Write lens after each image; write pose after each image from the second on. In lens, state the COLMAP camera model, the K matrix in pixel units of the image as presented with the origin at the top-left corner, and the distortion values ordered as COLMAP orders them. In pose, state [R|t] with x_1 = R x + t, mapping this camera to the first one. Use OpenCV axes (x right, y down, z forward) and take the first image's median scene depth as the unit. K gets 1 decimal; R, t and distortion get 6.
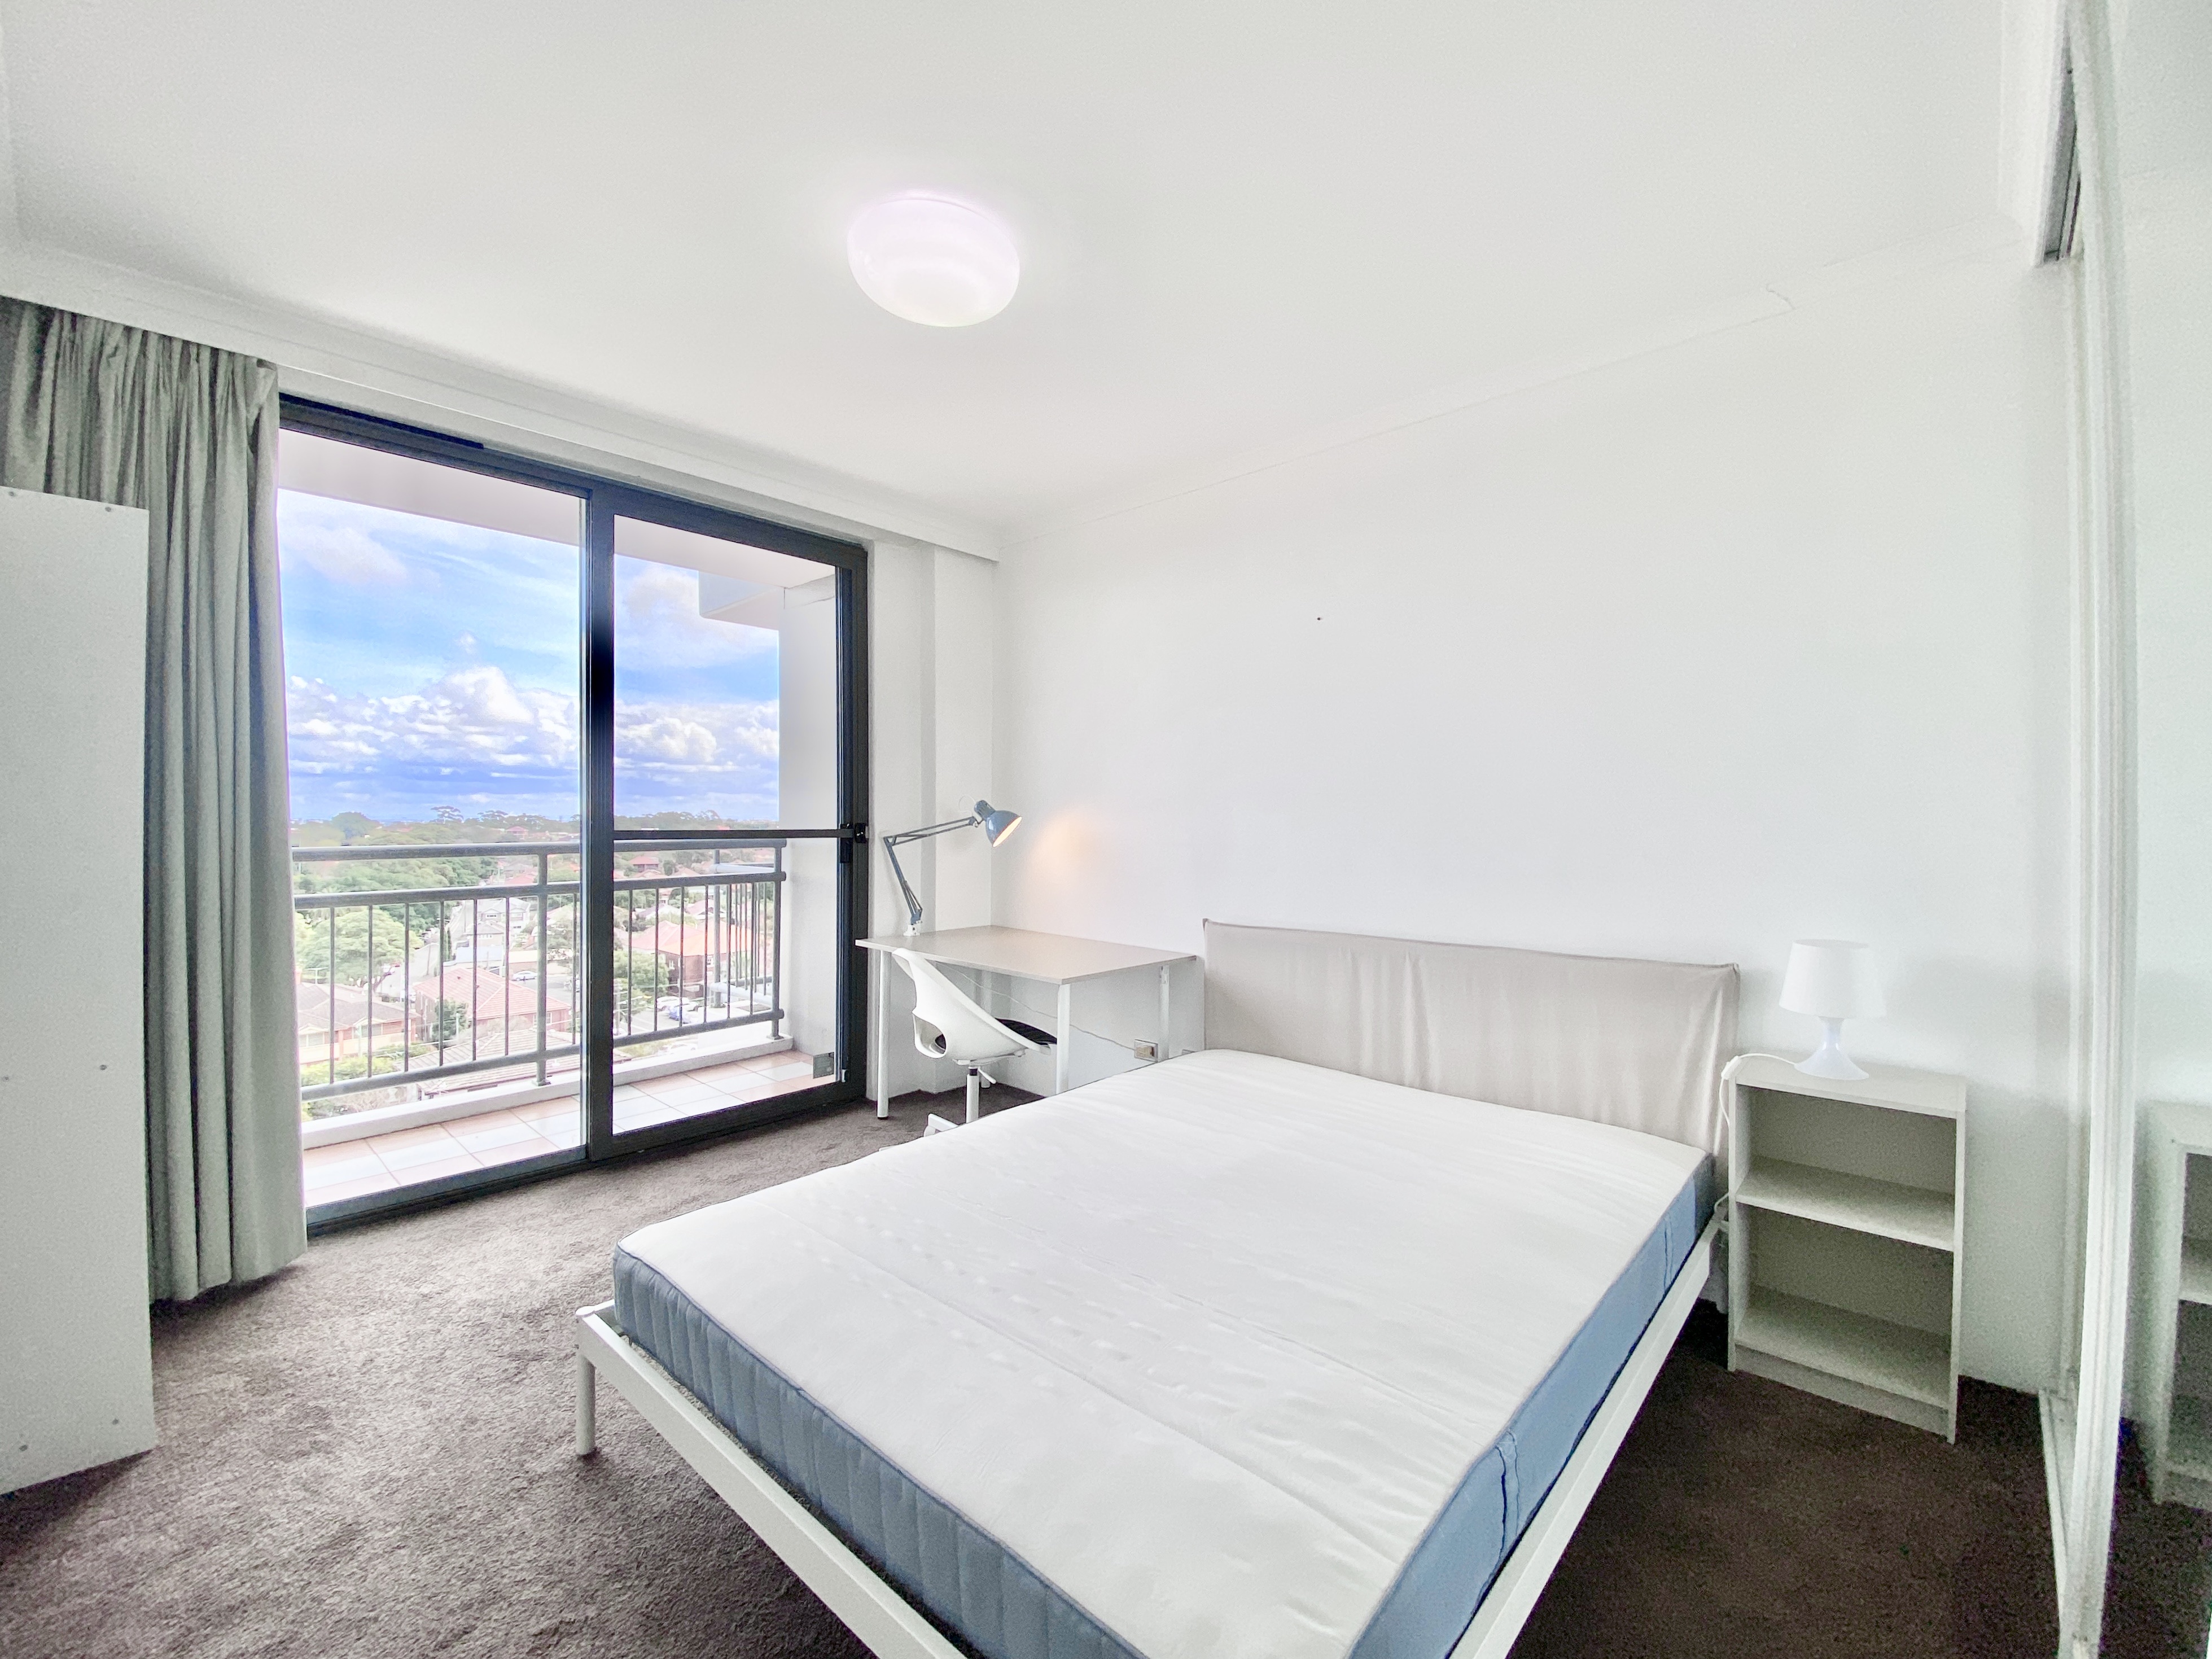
lens RADIAL K [[953.0, 0, 1106.0], [0, 953.0, 829.5], [0, 0, 1]] dist [-0.000911, -0.000284]
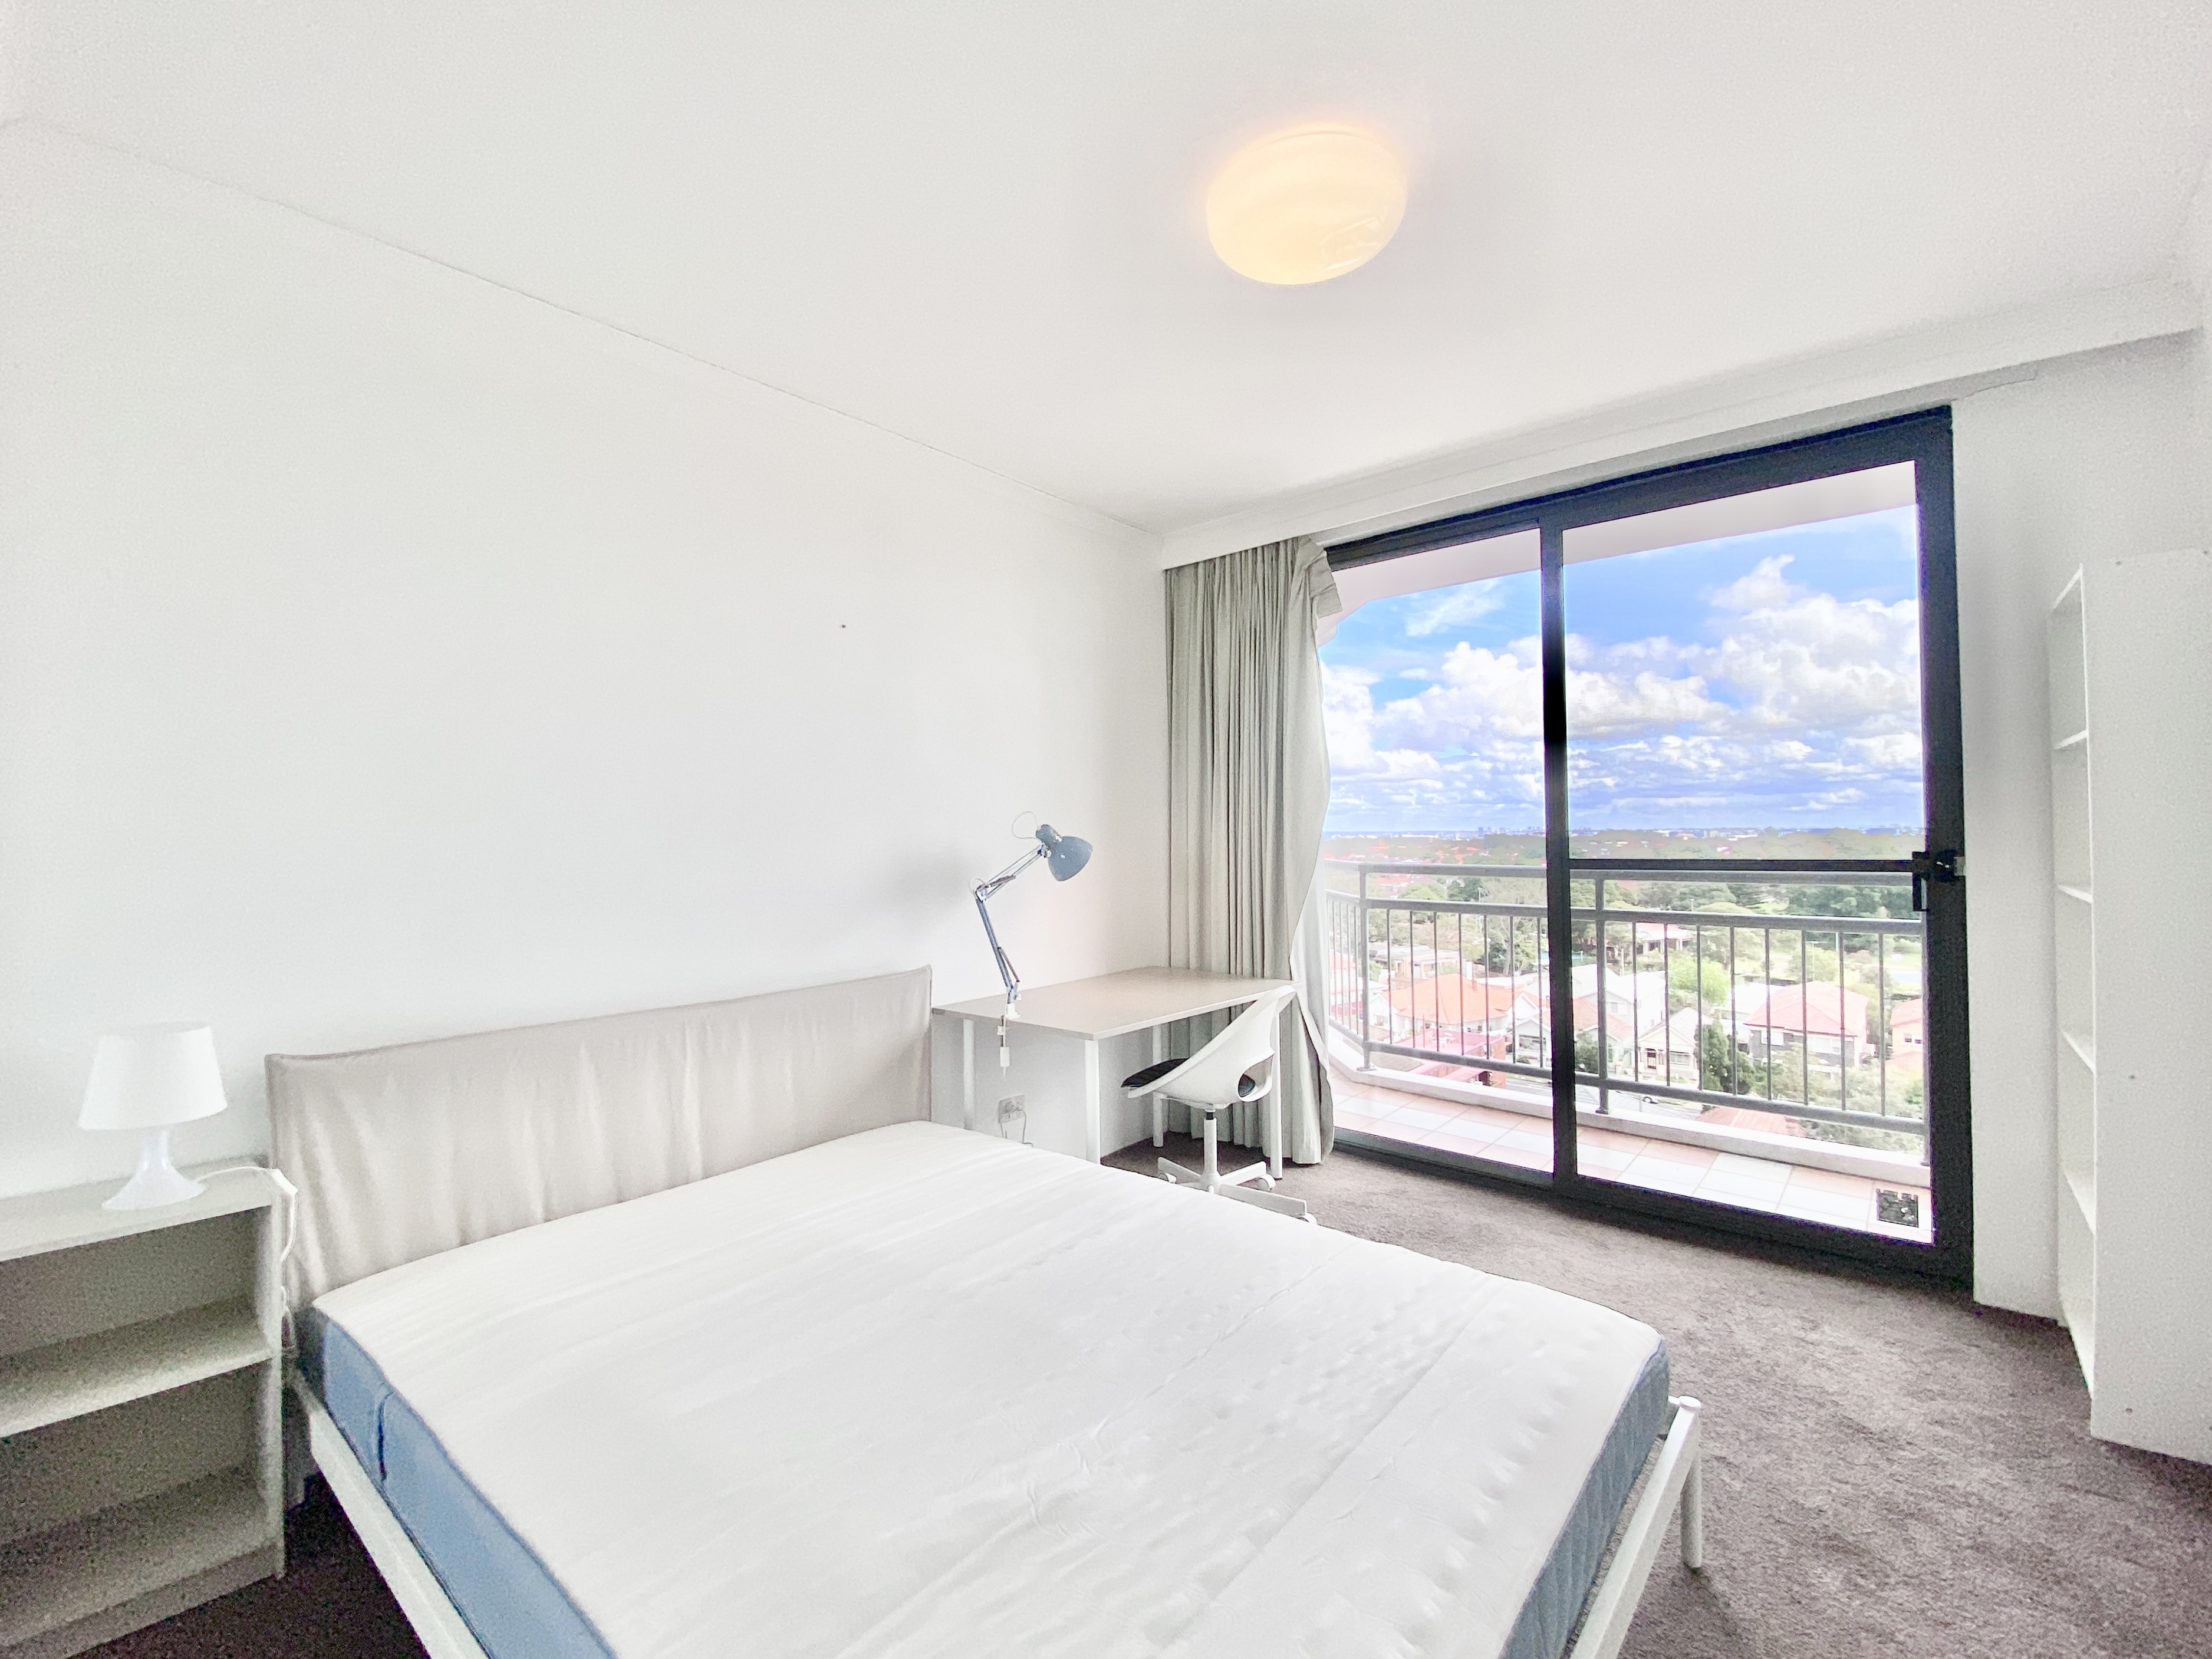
lens RADIAL K [[953.0, 0, 1106.0], [0, 953.0, 829.5], [0, 0, 1]] dist [-0.000911, -0.000284]
pose [[0.031491, -0.016844, -0.999362, 0.431457], [-0.010487, 0.999797, -0.017182, -0.003647], [0.999449, 0.011022, 0.031308, 0.499568]]
